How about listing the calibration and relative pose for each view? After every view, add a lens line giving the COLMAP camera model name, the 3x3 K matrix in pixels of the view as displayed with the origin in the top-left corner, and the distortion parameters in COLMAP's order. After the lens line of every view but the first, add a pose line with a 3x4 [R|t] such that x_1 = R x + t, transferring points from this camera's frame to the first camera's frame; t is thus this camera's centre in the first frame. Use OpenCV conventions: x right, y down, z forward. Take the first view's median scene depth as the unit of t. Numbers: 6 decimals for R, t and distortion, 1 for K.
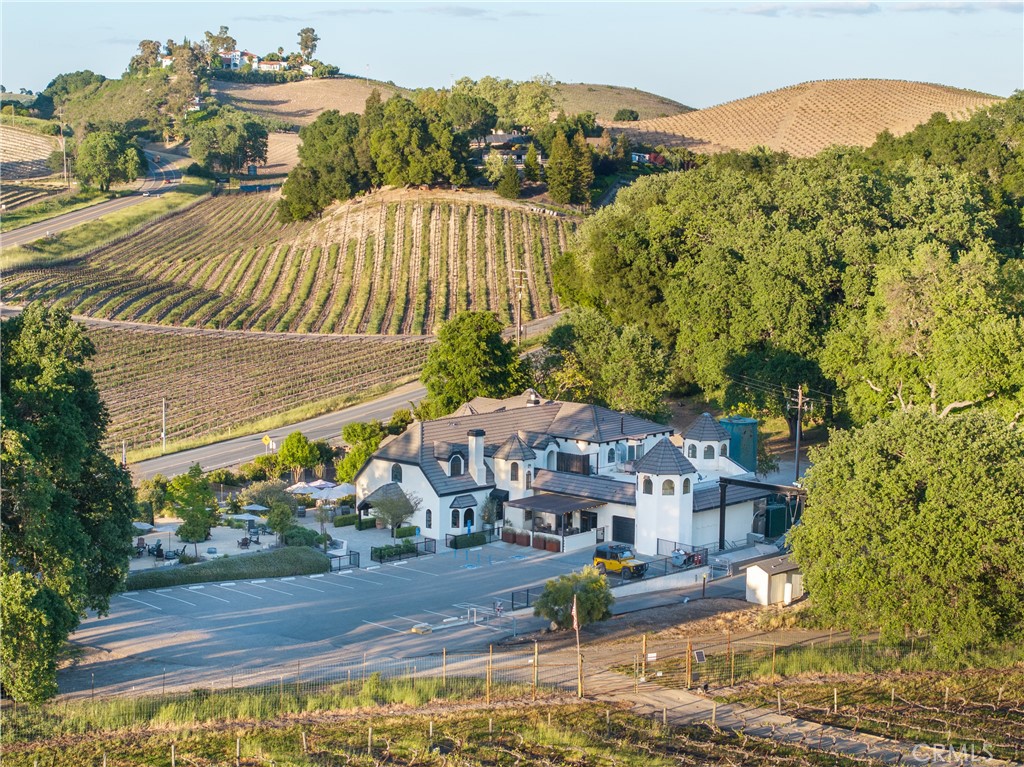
lens RADIAL K [[2118.2, 0, 512.7], [0, 2118.2, 383.7], [0, 0, 1]] dist [-0.128793, 0.000000]
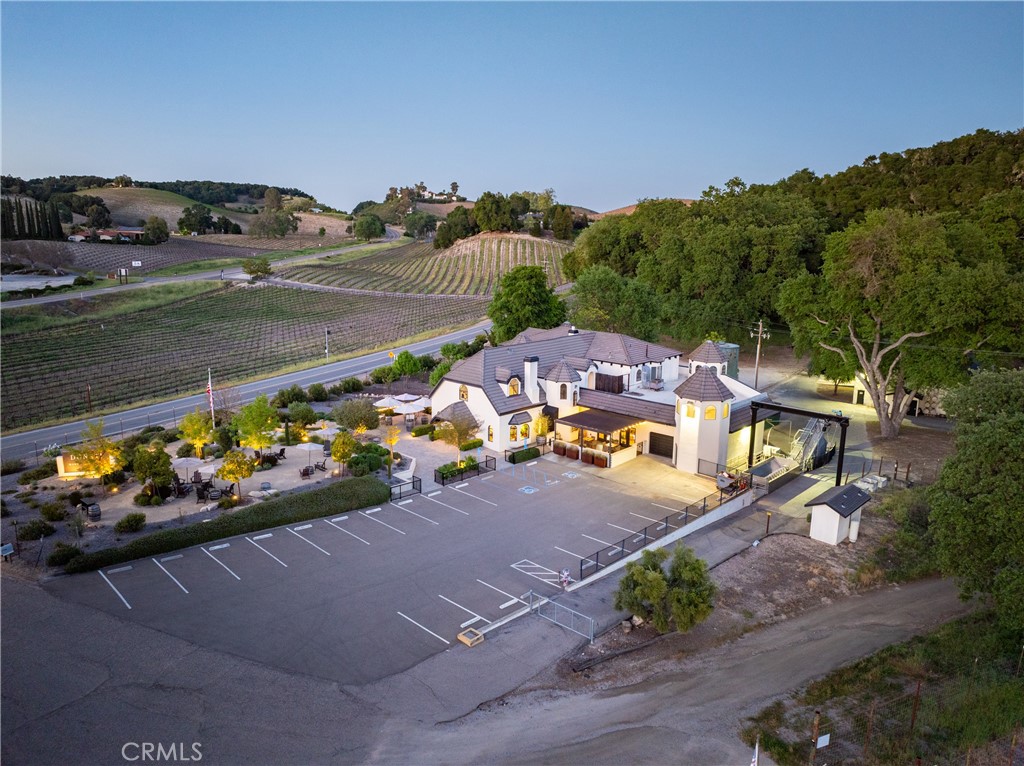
lens RADIAL K [[748.8, 0, 511.1], [0, 748.8, 381.5], [0, 0, 1]] dist [-0.064128, -0.002002]
pose [[0.999612, 0.002508, -0.027741, -0.016015], [-0.000255, 0.996719, 0.080943, 0.001971], [0.027853, -0.080905, 0.996333, 0.554652]]
